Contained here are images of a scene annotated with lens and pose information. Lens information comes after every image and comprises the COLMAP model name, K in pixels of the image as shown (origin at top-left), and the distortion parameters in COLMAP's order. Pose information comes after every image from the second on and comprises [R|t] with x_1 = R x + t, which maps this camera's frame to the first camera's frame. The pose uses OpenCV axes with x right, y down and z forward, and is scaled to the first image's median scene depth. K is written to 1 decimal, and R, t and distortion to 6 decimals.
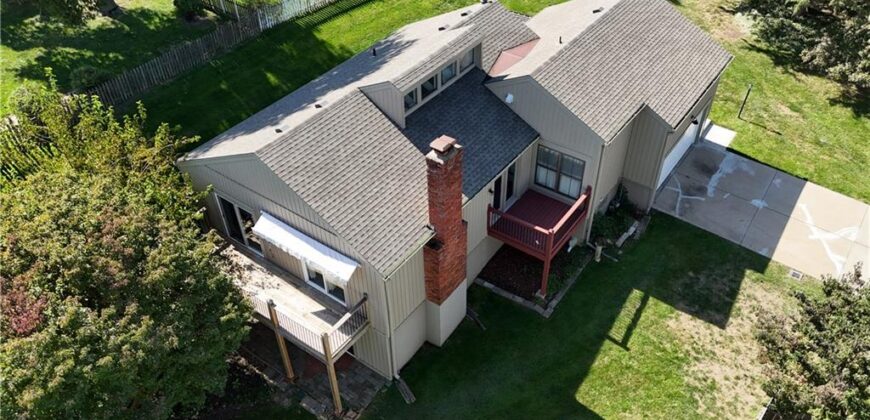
lens RADIAL K [[639.2, 0, 435.0], [0, 639.2, 210.0], [0, 0, 1]] dist [0.066122, -0.077290]
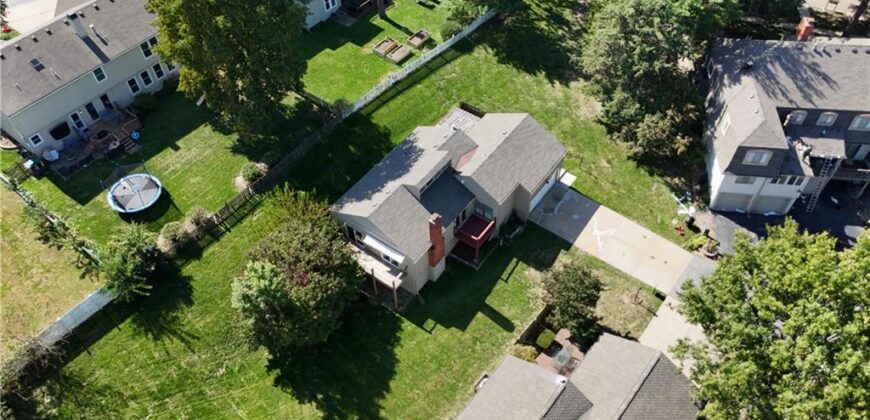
lens RADIAL K [[639.2, 0, 435.0], [0, 639.2, 210.0], [0, 0, 1]] dist [0.066122, -0.077290]
pose [[0.999986, -0.004846, -0.002032, 0.015736], [0.005102, 0.988036, 0.154140, -0.437969], [0.001260, -0.154148, 0.988047, -1.388414]]
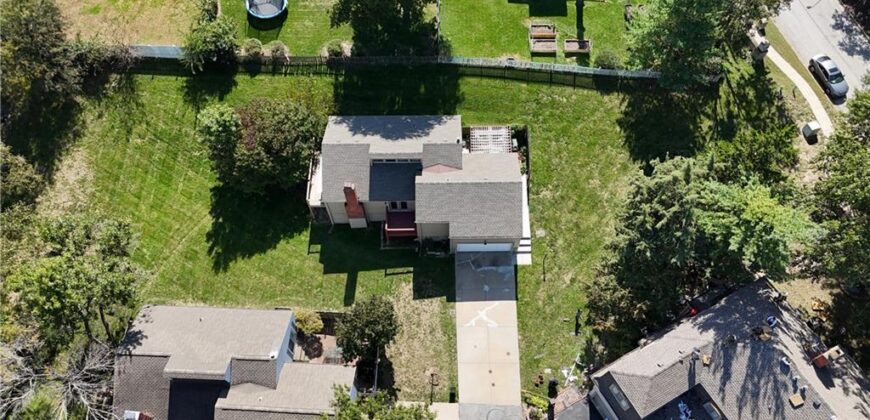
lens RADIAL K [[639.2, 0, 435.0], [0, 639.2, 210.0], [0, 0, 1]] dist [0.066122, -0.077290]
pose [[0.595606, 0.717497, -0.361181, 1.152466], [-0.524268, 0.687883, 0.501956, -1.406125], [0.608602, -0.109612, 0.785868, -0.961197]]
